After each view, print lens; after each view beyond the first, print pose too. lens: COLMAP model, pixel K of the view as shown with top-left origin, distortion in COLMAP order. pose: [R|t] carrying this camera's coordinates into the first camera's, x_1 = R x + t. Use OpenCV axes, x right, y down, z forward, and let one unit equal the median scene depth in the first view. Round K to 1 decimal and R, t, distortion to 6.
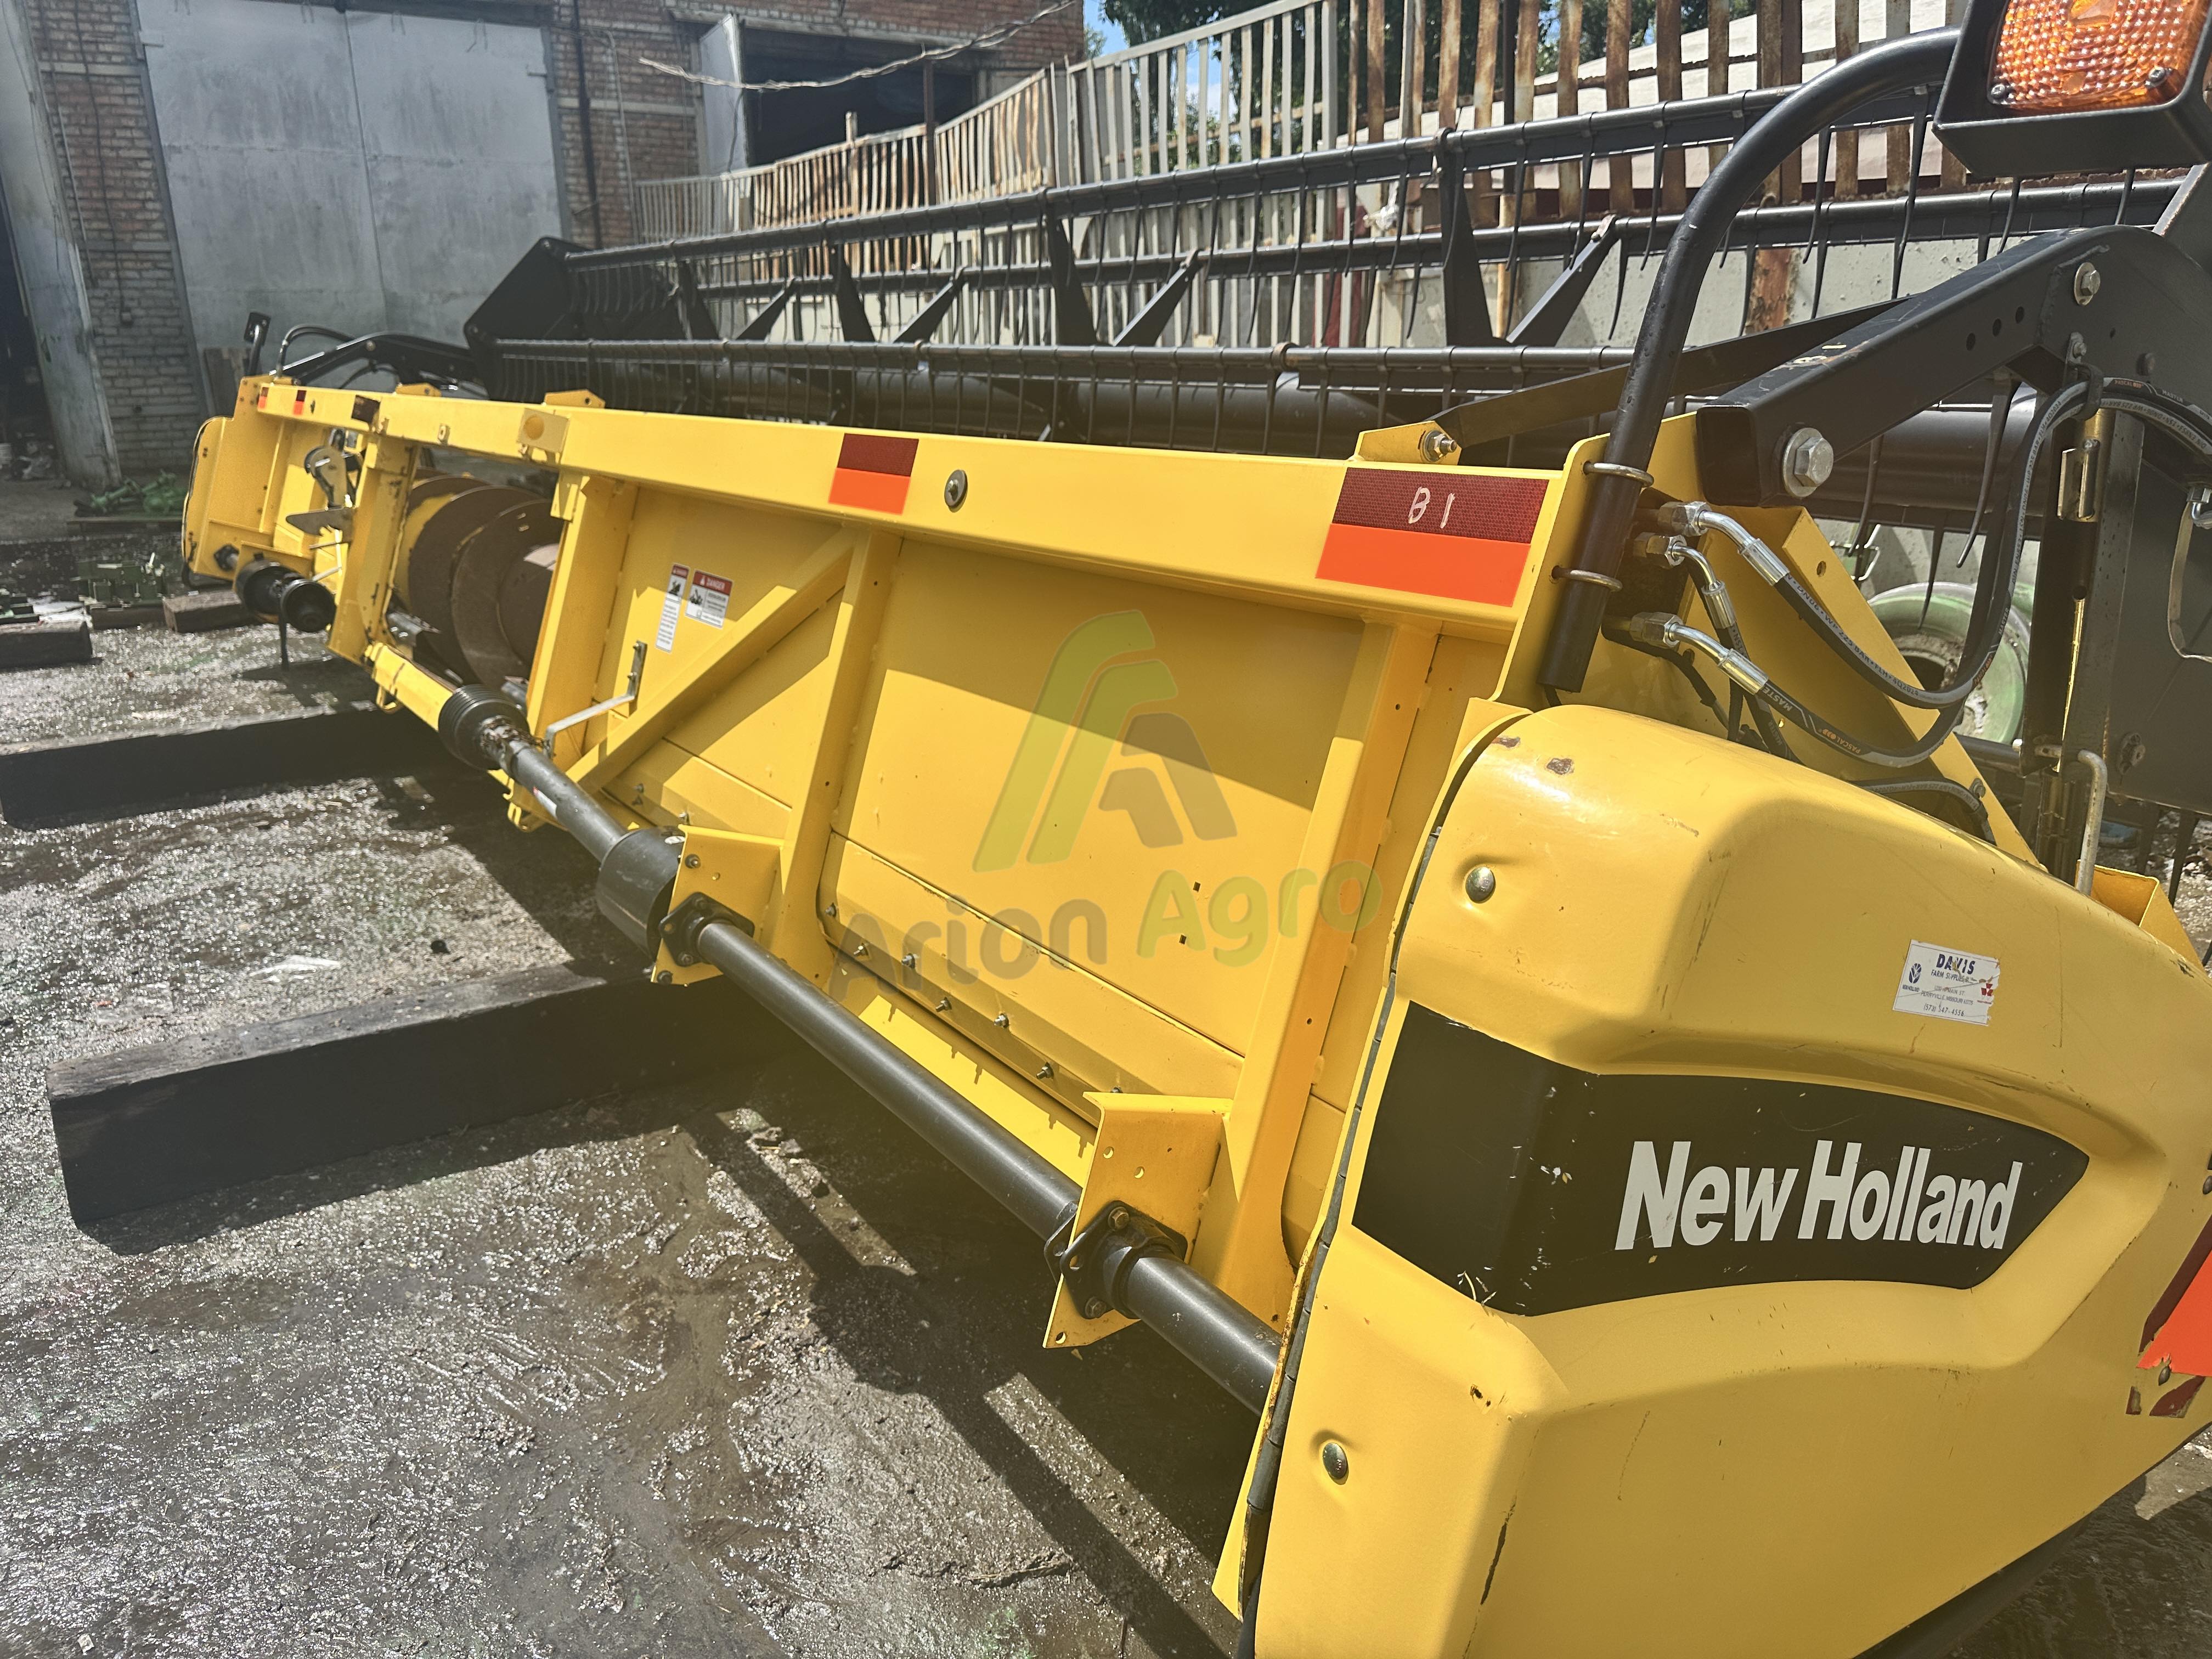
lens RADIAL K [[1578.1, 0, 1101.1], [0, 1578.1, 824.8], [0, 0, 1]] dist [0.013891, -0.014892]
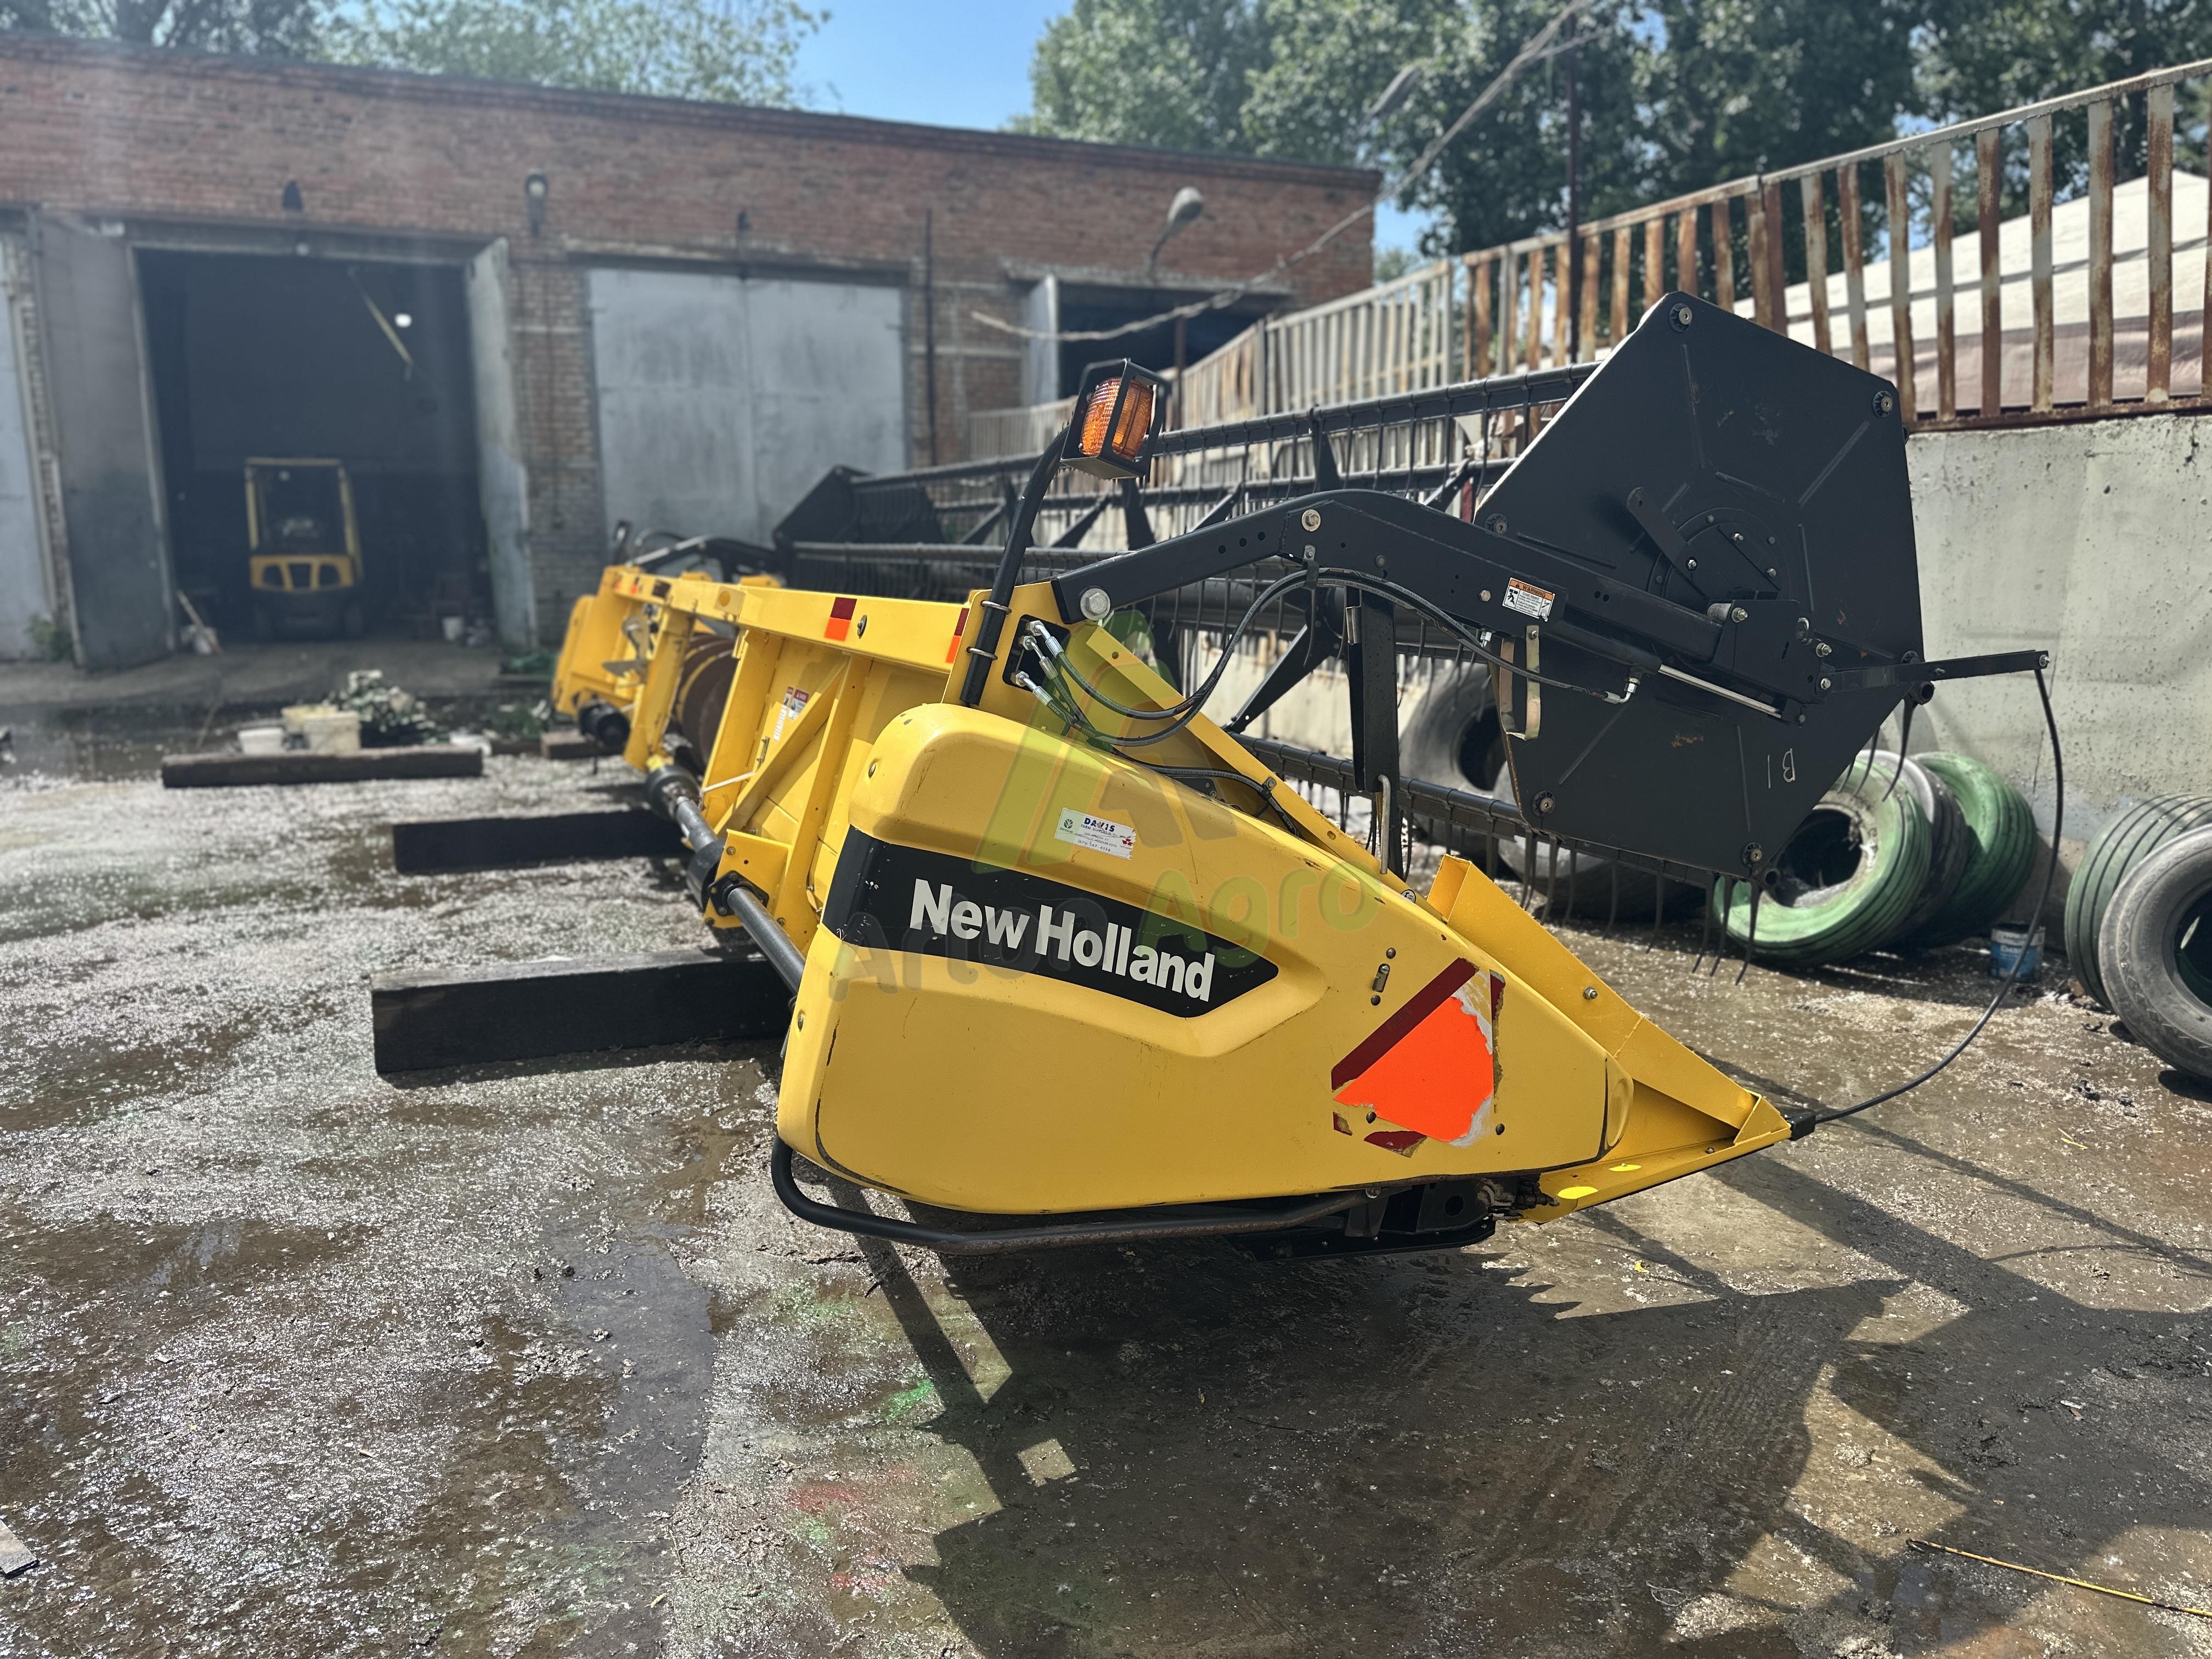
lens RADIAL K [[1556.1, 0, 1106.0], [0, 1556.1, 829.5], [0, 0, 1]] dist [0.141397, -0.253778]
pose [[0.976040, 0.046250, -0.212620, 0.227250], [-0.071098, 0.991302, -0.110745, 0.075133], [0.205649, 0.123209, 0.970839, -0.246589]]
